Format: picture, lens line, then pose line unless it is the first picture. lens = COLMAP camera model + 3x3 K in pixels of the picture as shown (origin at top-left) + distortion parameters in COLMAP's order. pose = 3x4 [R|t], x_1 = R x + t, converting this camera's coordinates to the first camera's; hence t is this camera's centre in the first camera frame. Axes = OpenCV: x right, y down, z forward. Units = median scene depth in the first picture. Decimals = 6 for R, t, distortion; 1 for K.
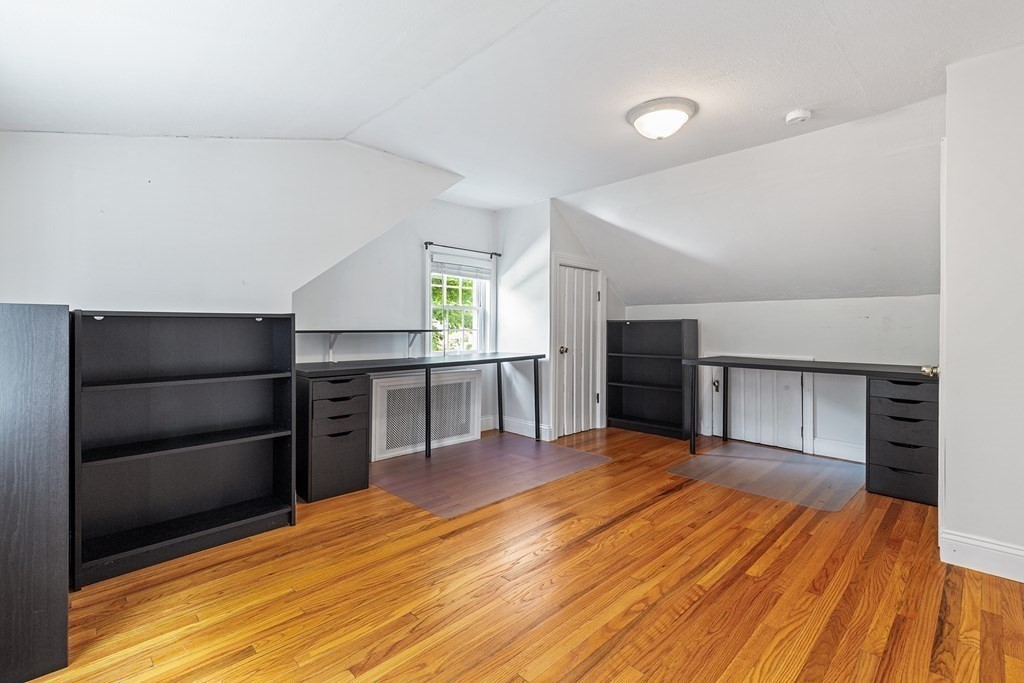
lens RADIAL K [[463.6, 0, 512.0], [0, 463.6, 324.2], [0, 0, 1]] dist [0.002990, 0.000688]
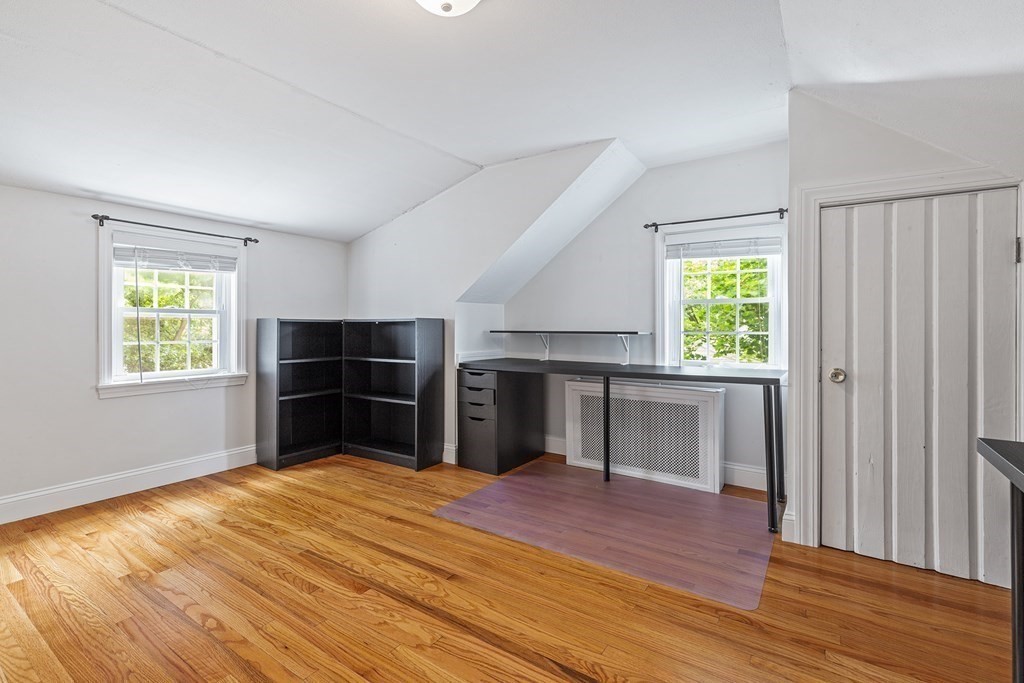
lens RADIAL K [[463.6, 0, 512.0], [0, 463.6, 324.2], [0, 0, 1]] dist [0.002990, 0.000688]
pose [[0.206335, -0.005053, -0.978468, 0.872822], [0.003417, 0.999984, -0.004444, 0.002514], [0.978476, -0.002426, 0.206349, 0.921969]]
